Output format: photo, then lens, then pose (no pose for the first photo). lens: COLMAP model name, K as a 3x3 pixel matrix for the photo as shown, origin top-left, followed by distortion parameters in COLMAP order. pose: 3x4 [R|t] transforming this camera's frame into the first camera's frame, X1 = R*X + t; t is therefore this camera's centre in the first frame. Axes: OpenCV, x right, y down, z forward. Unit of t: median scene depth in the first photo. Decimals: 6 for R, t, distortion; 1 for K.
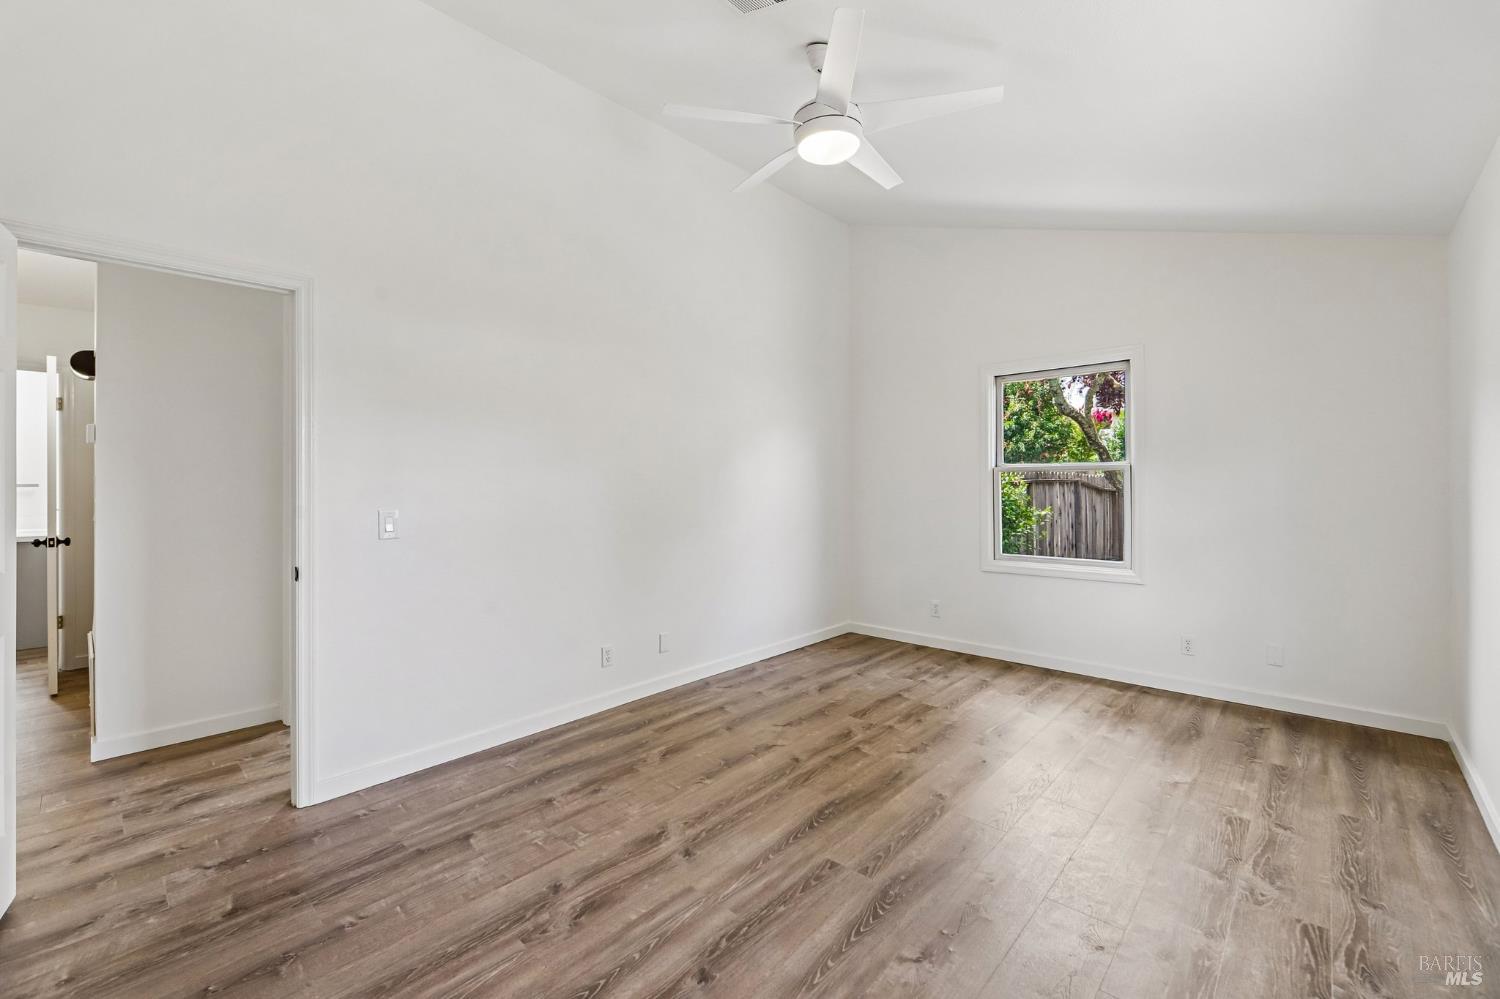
lens RADIAL K [[604.9, 0, 723.7], [0, 604.9, 507.7], [0, 0, 1]] dist [0.001705, -0.001344]
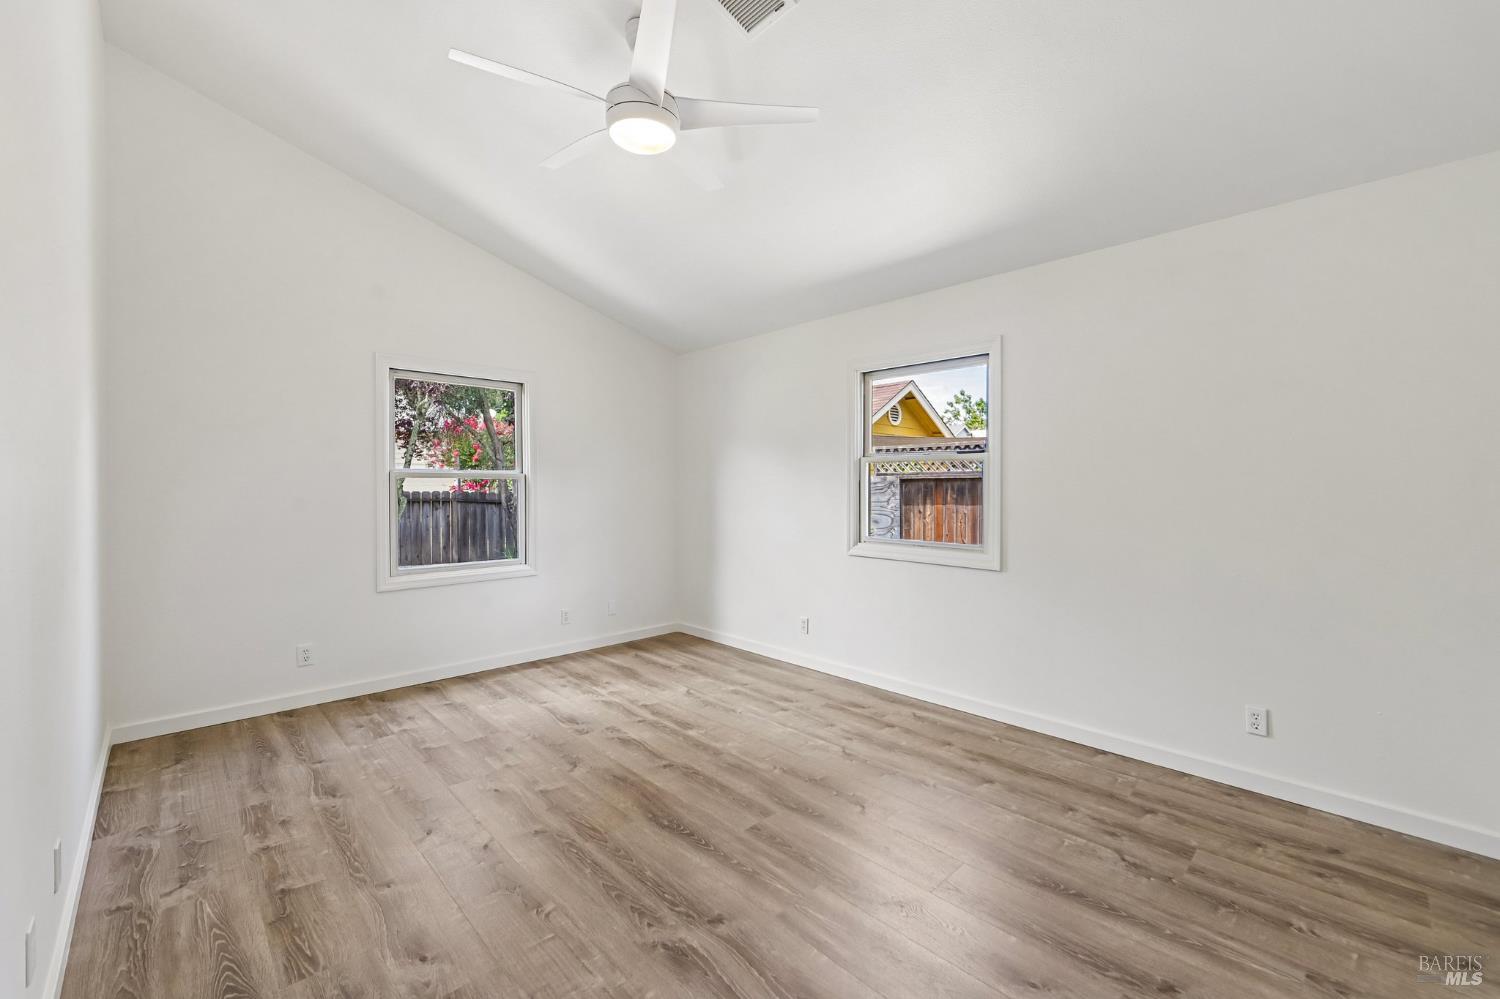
lens RADIAL K [[634.2, 0, 766.5], [0, 634.2, 480.9], [0, 0, 1]] dist [-0.010019, 0.000383]
pose [[0.032227, 0.018770, 0.999304, -0.638722], [0.038574, 0.999055, -0.020009, -0.018279], [-0.998736, 0.039192, 0.031473, 0.585088]]
